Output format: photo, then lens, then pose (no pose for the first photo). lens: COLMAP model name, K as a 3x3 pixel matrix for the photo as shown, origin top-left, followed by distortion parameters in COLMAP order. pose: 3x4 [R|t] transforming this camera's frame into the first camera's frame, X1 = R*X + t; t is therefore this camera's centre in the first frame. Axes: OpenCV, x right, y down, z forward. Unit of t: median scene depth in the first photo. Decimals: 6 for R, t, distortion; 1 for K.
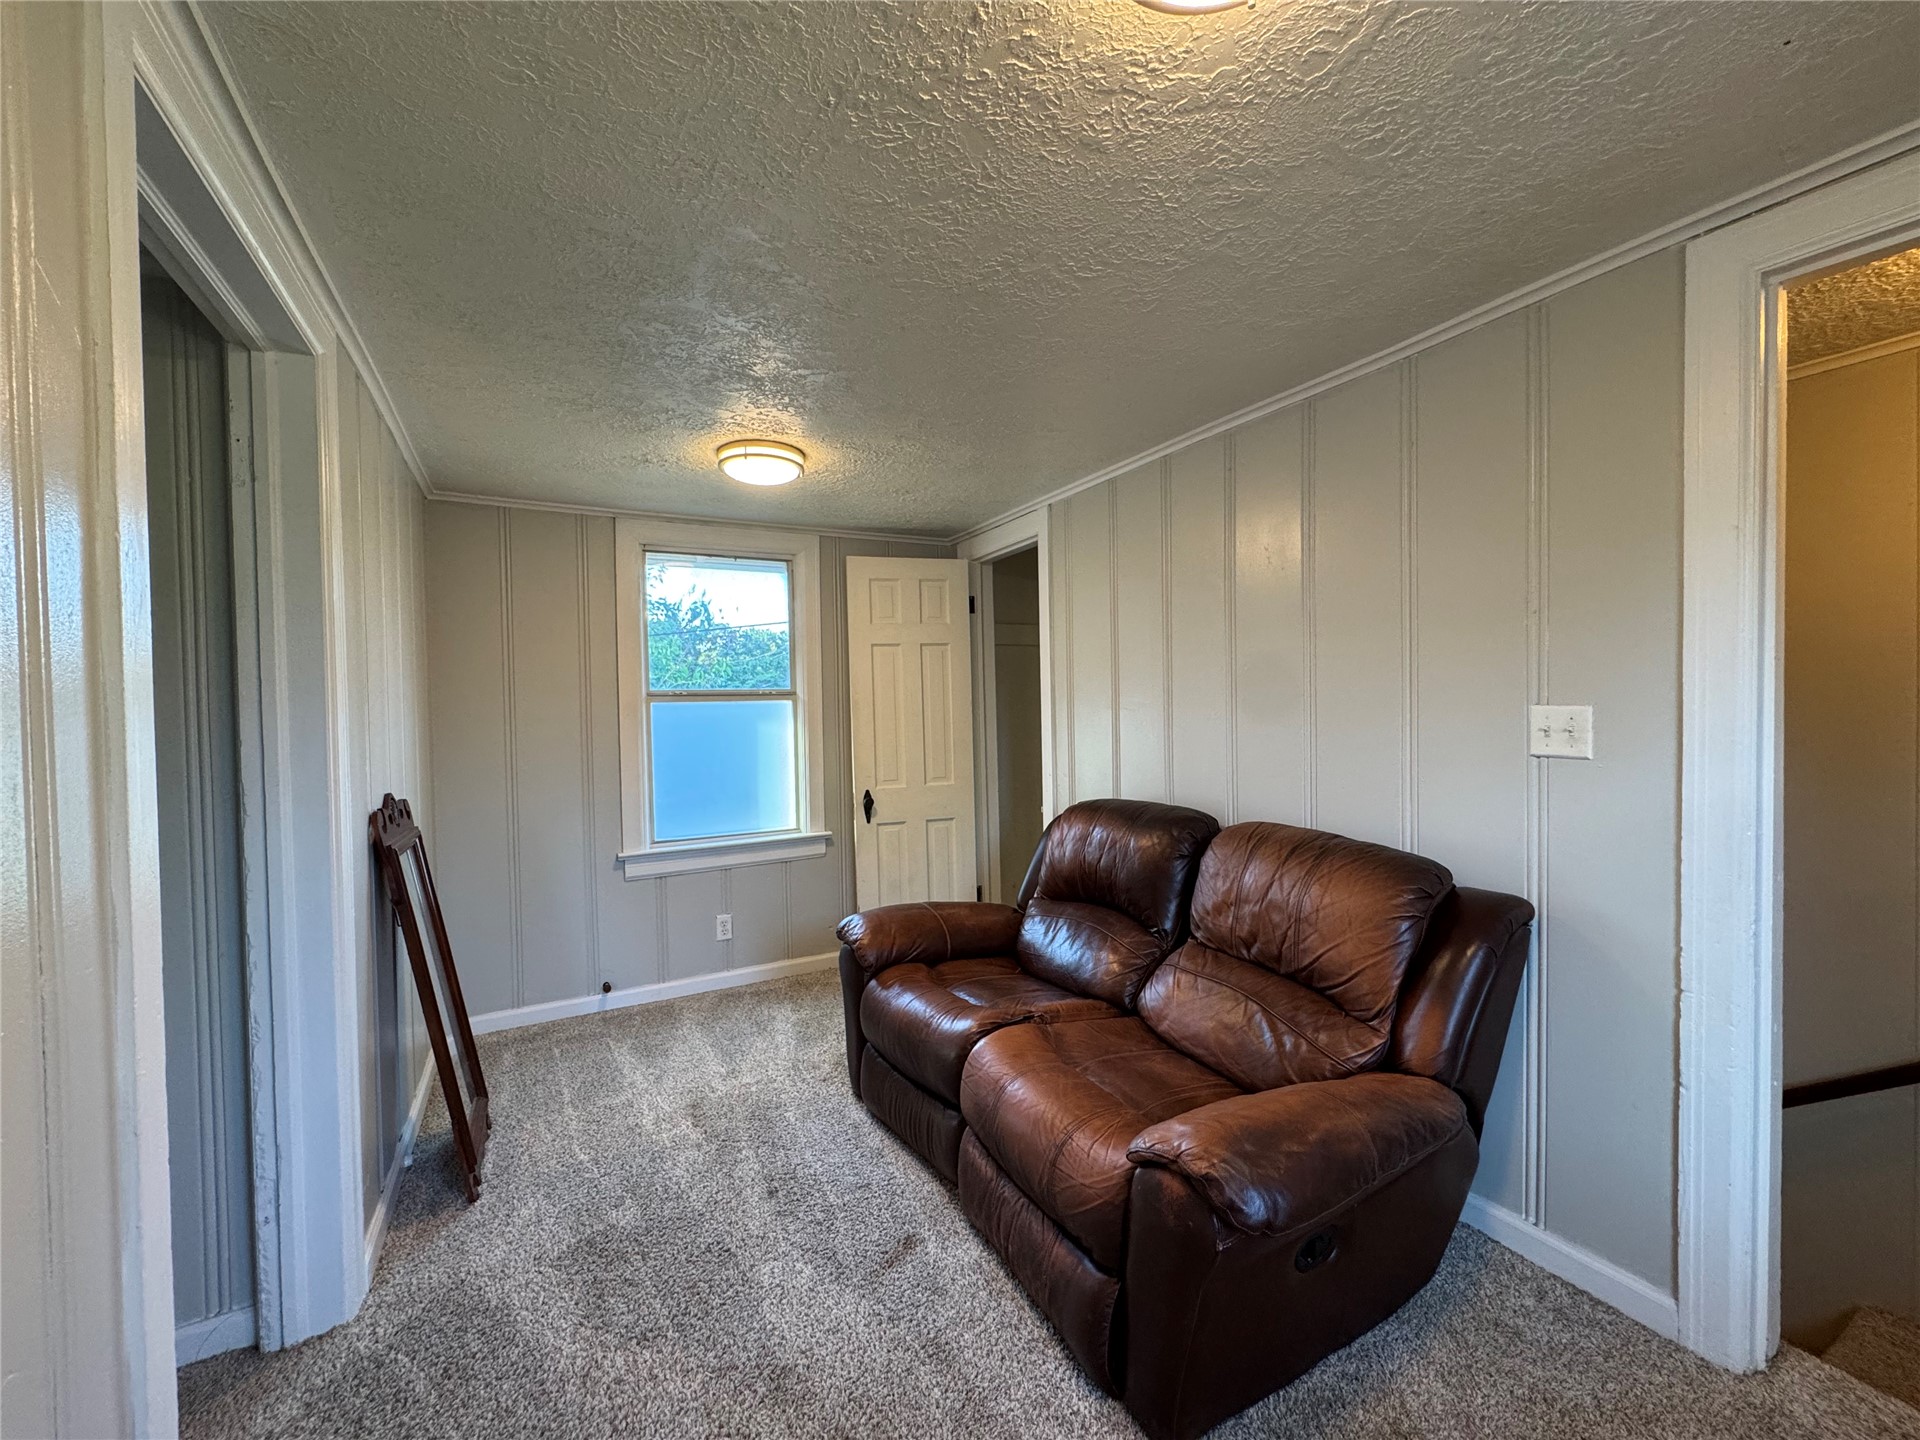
lens RADIAL K [[763.8, 0, 954.3], [0, 763.8, 735.6], [0, 0, 1]] dist [-0.003445, 0.000255]
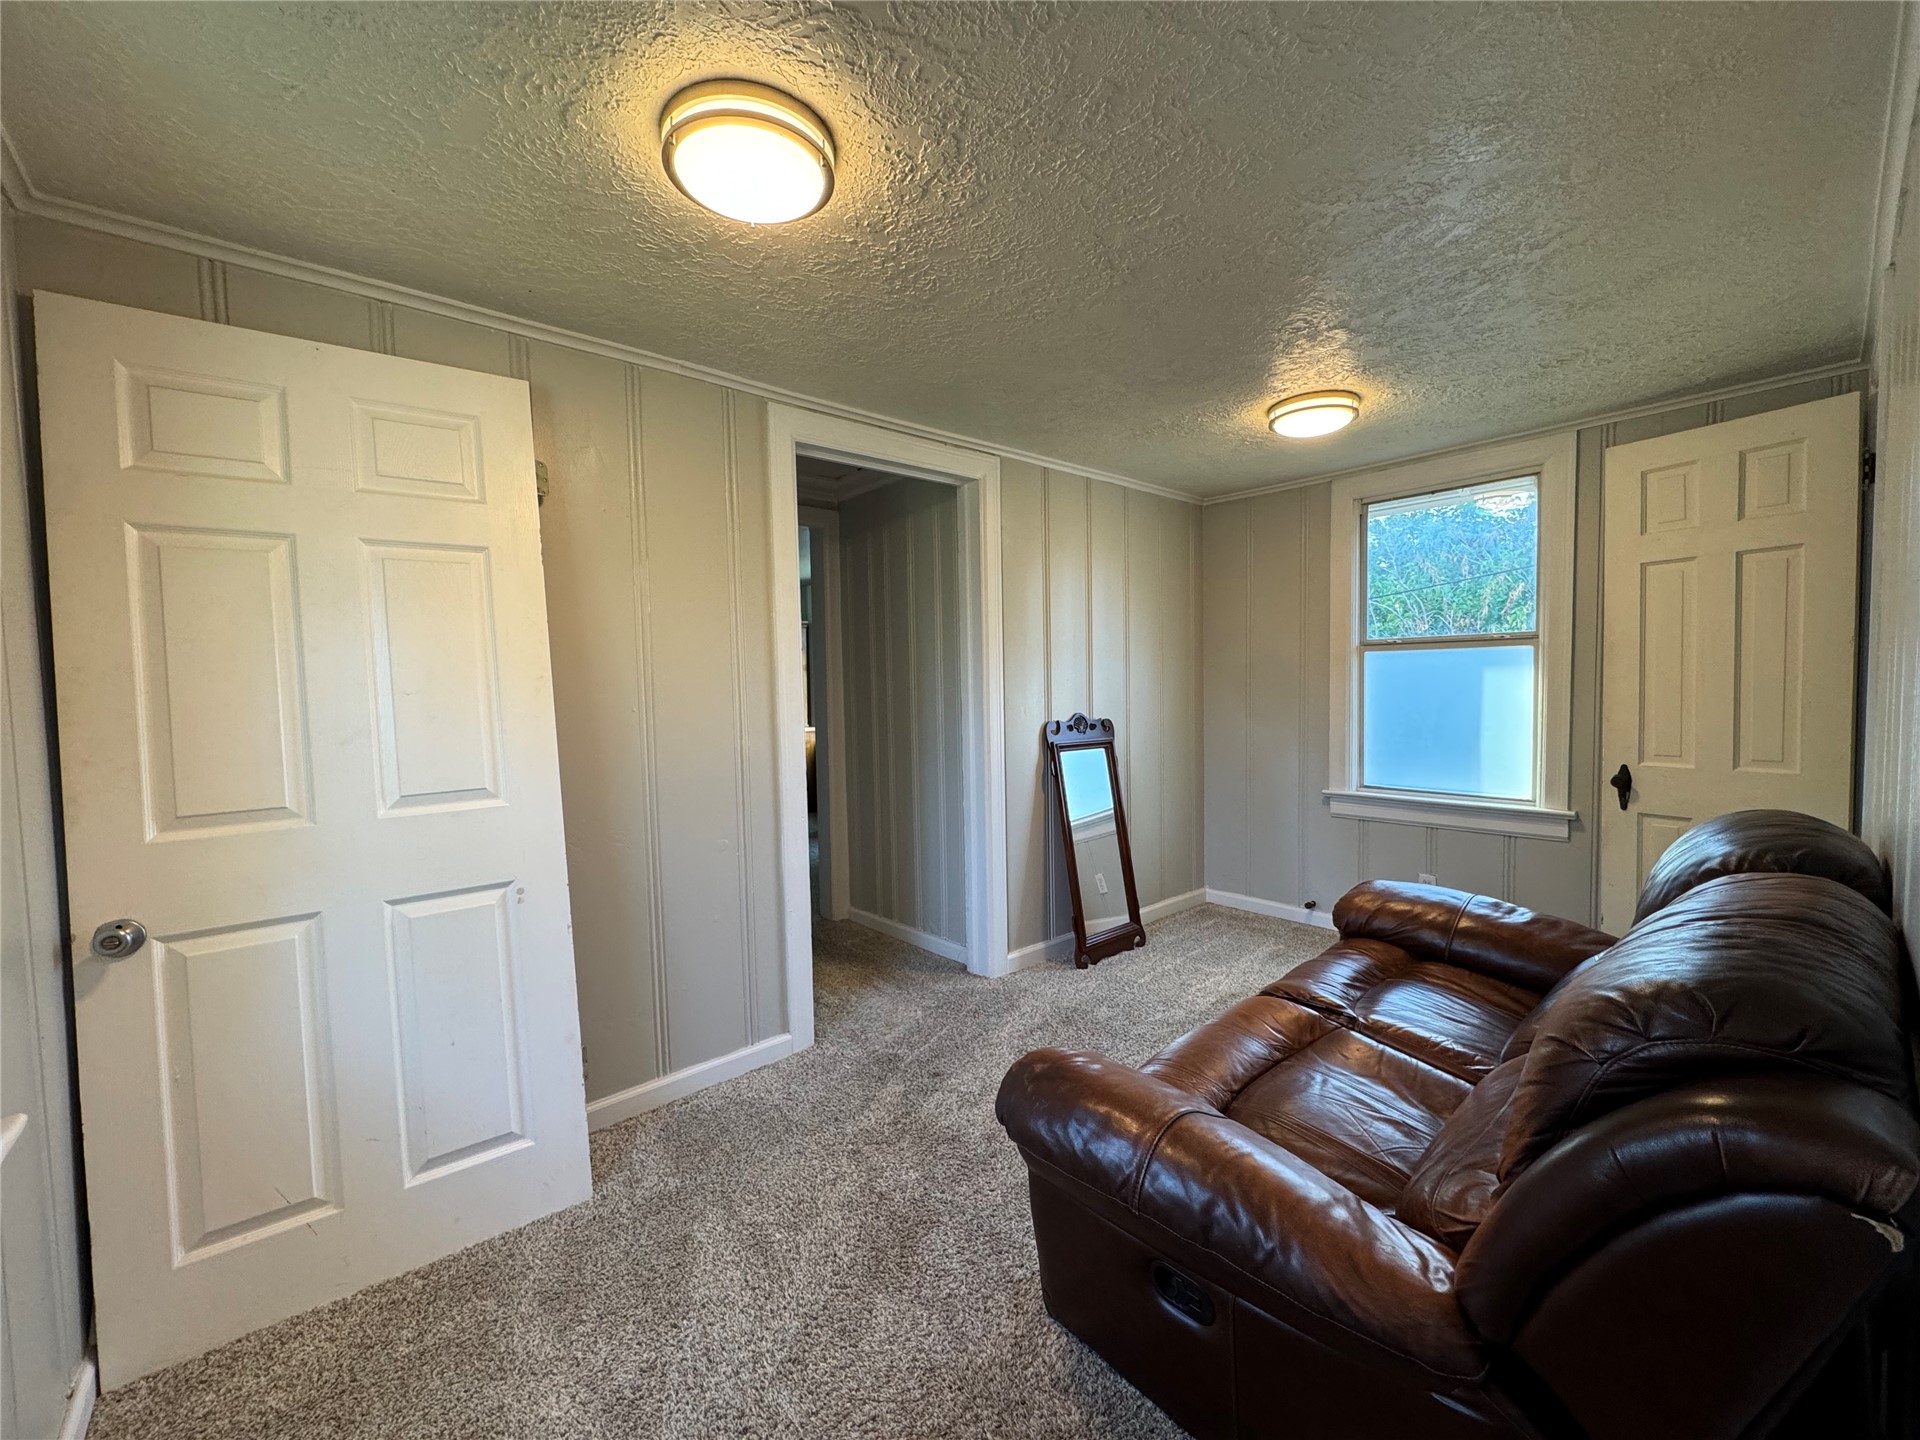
lens RADIAL K [[763.8, 0, 948.3], [0, 763.8, 709.3], [0, 0, 1]] dist [-0.003445, 0.000255]
pose [[0.199618, 0.054543, -0.978355, 0.494580], [-0.012371, 0.998510, 0.053143, -0.013441], [0.979796, 0.001495, 0.199995, 0.226059]]
